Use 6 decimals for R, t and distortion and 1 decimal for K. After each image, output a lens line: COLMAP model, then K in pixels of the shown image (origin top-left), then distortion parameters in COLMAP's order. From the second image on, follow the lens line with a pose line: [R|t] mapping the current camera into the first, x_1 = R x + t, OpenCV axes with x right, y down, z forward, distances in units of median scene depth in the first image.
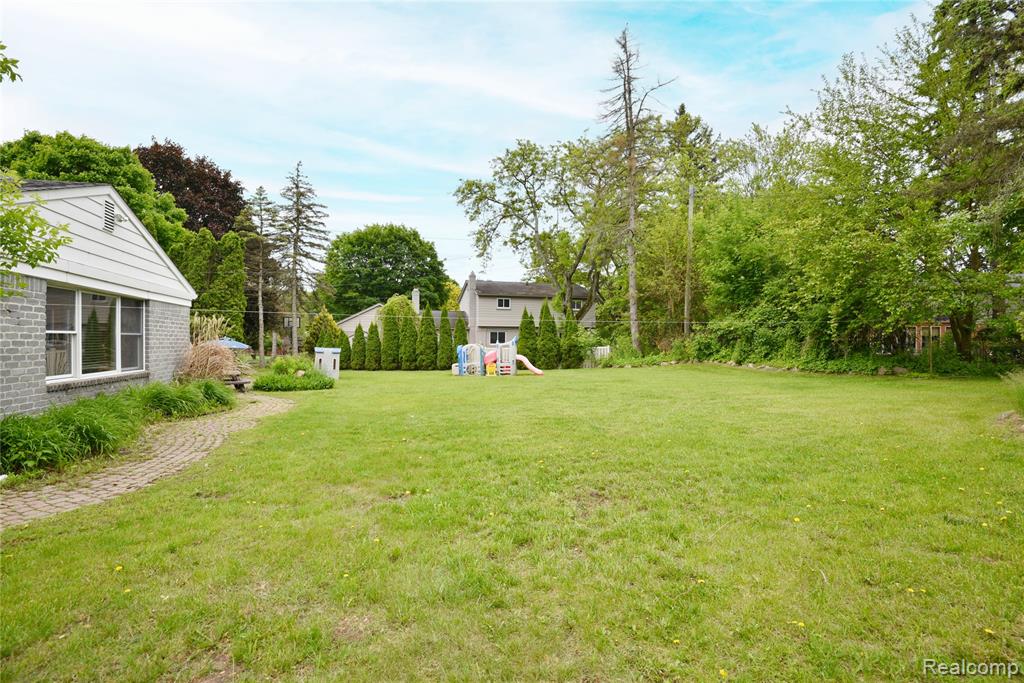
lens RADIAL K [[523.0, 0, 513.5], [0, 523.0, 343.4], [0, 0, 1]] dist [0.000399, -0.001868]
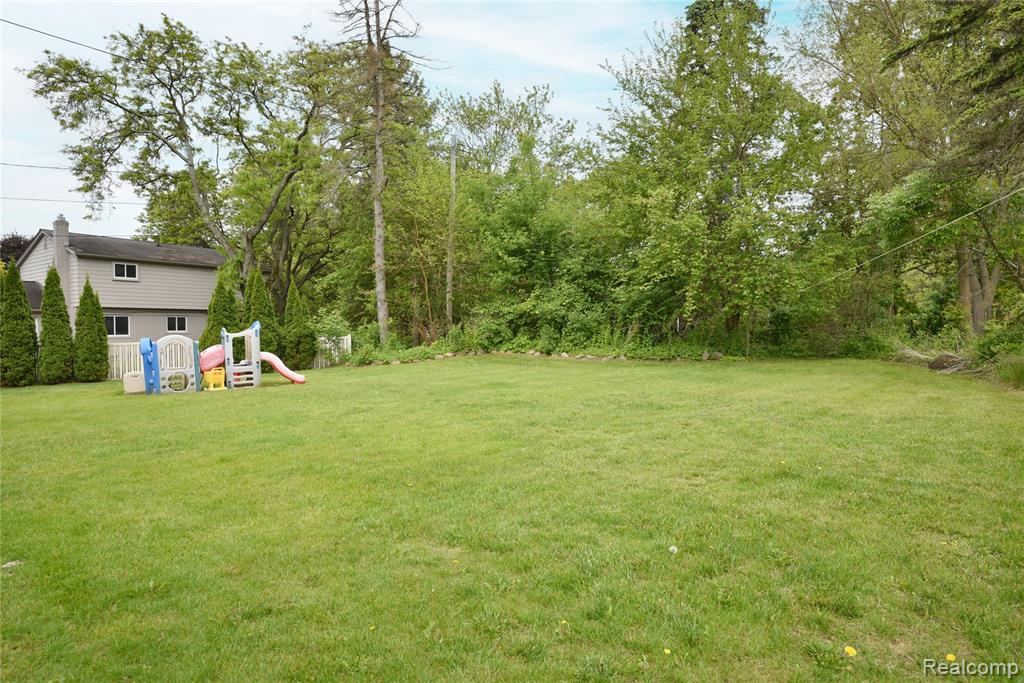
lens RADIAL K [[576.6, 0, 511.7], [0, 576.6, 341.2], [0, 0, 1]] dist [-0.004276, -0.000447]
pose [[0.765677, -0.023990, 0.642777, -0.152486], [0.012396, 0.999669, 0.022544, -0.002123], [-0.643106, -0.009294, 0.765721, 0.222512]]
